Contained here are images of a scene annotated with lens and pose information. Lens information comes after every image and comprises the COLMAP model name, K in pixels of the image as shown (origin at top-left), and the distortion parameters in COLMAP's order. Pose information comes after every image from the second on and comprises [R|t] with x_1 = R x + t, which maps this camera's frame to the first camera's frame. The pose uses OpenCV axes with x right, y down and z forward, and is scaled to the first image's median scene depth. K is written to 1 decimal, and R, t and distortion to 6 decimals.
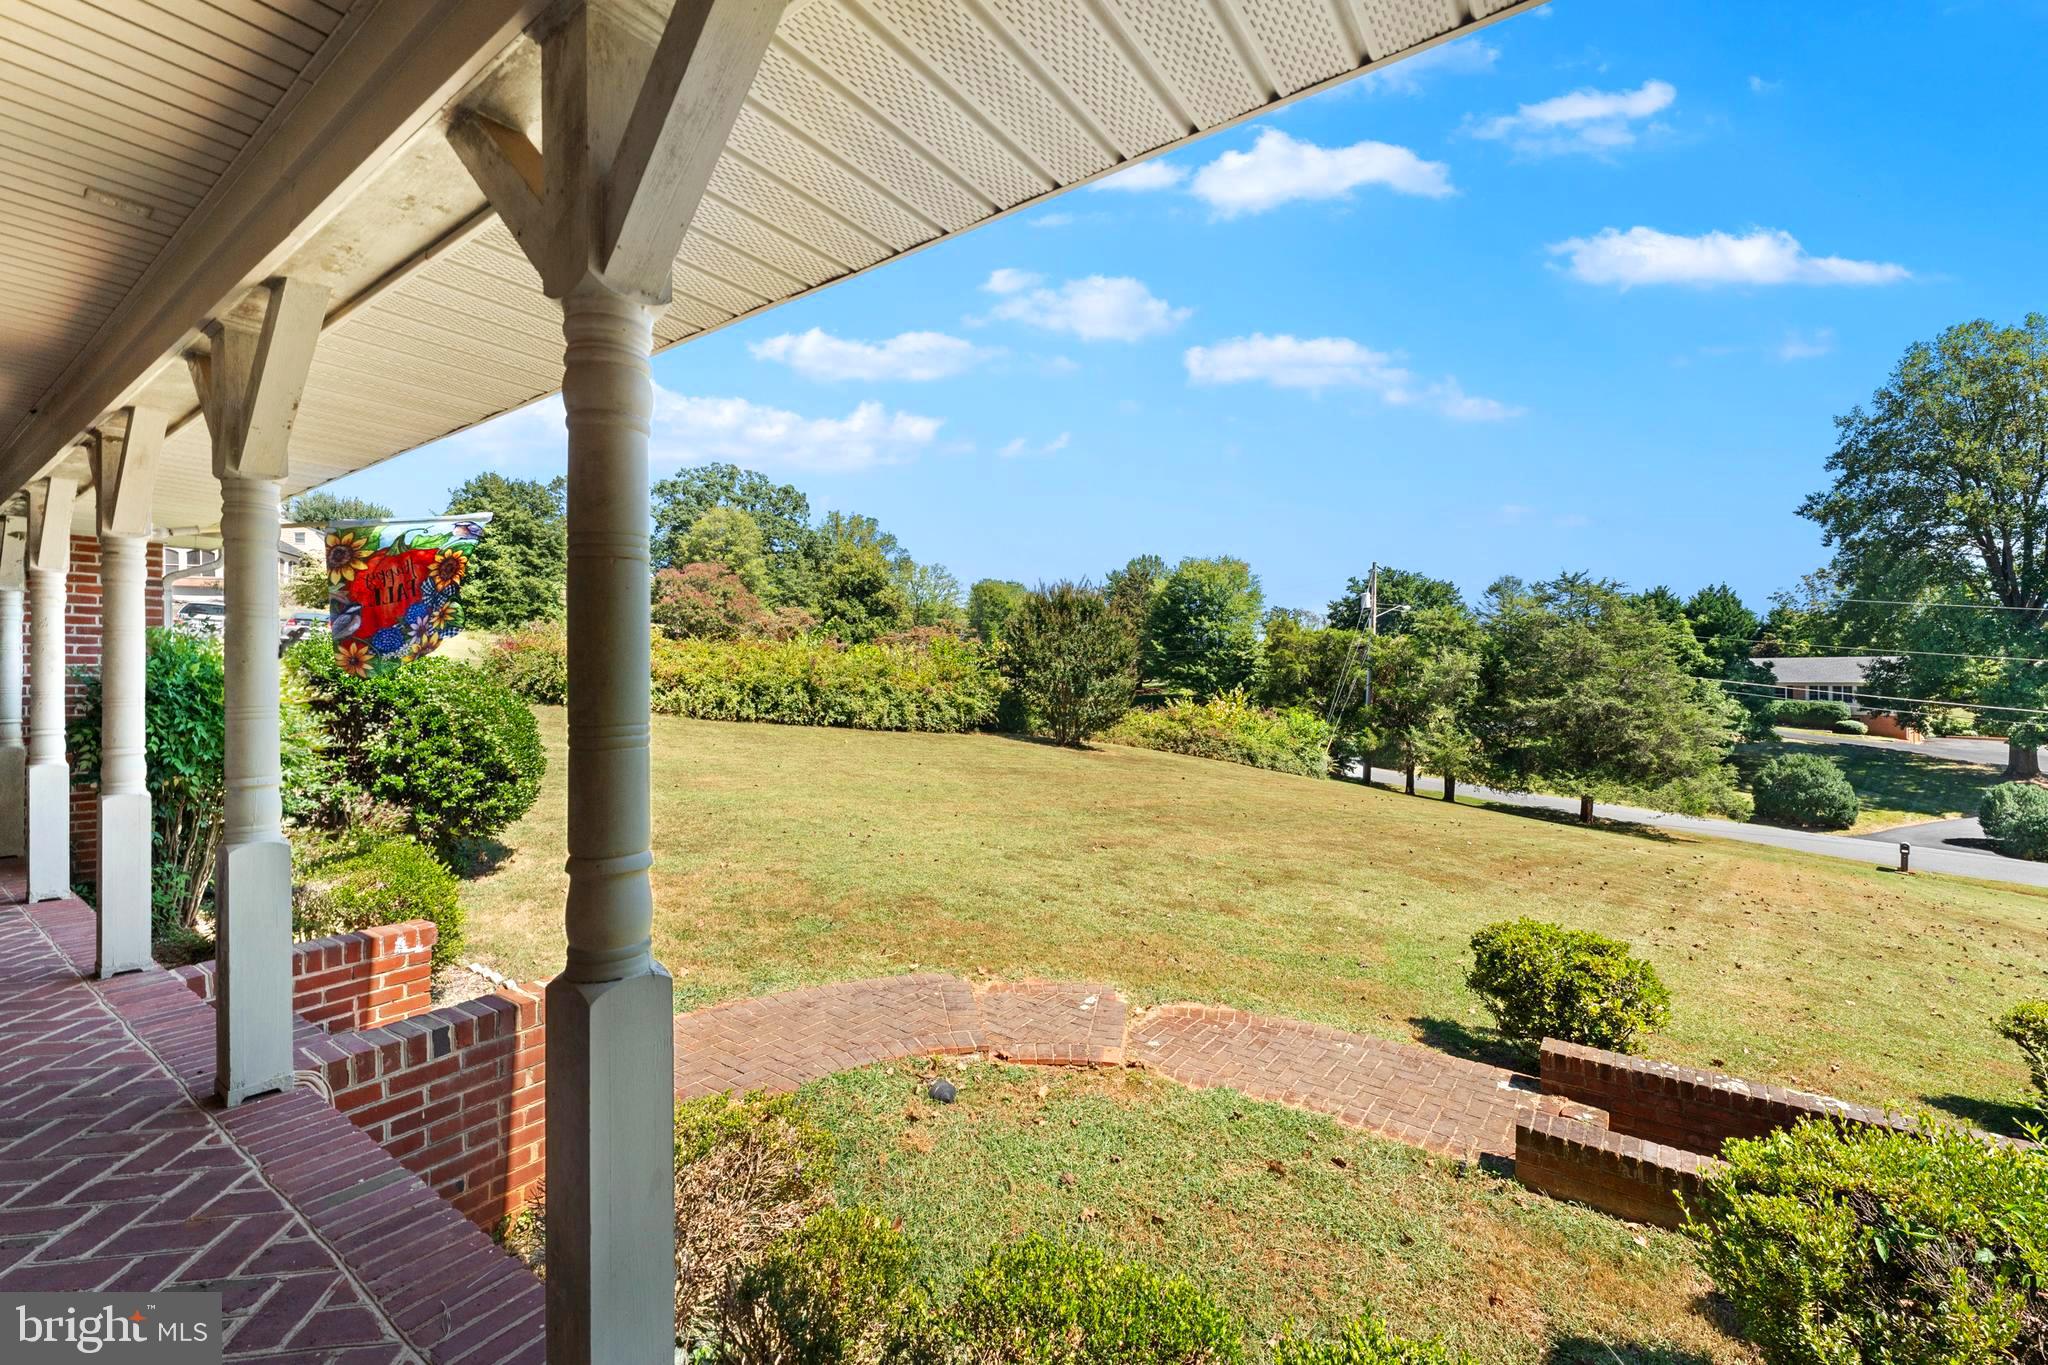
lens RADIAL K [[827.6, 0, 1024.5], [0, 827.6, 676.5], [0, 0, 1]] dist [0.003397, -0.000651]
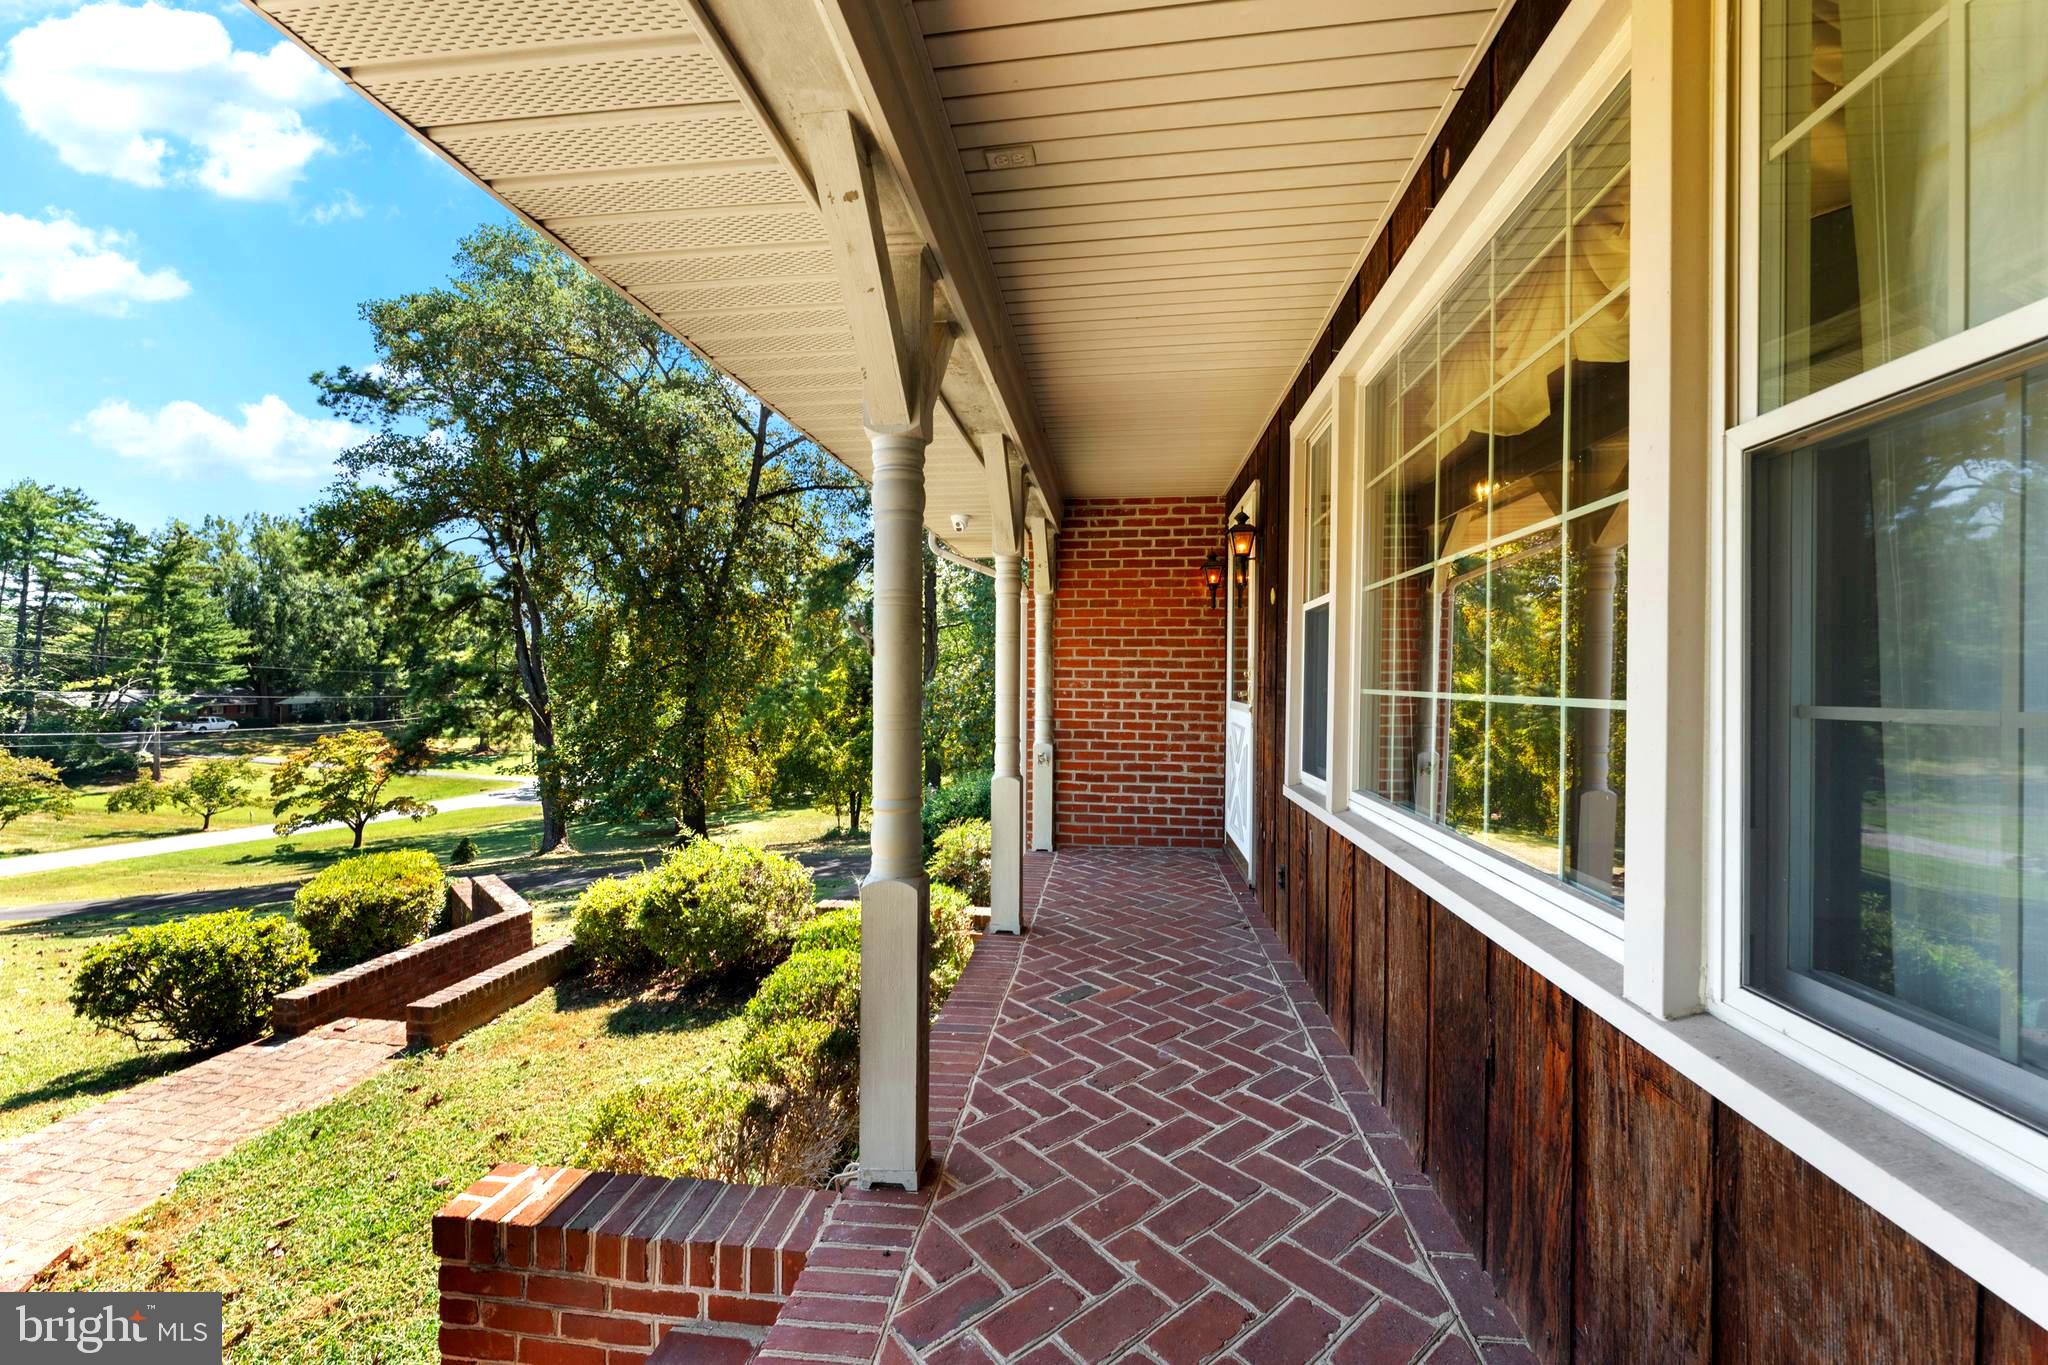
lens RADIAL K [[827.6, 0, 1020.1], [0, 827.6, 682.3], [0, 0, 1]] dist [0.003397, -0.000651]
pose [[-0.464803, -0.005101, 0.885399, -0.961257], [-0.003543, 0.999986, 0.003901, -0.002241], [-0.885407, -0.001324, -0.464815, 0.711036]]
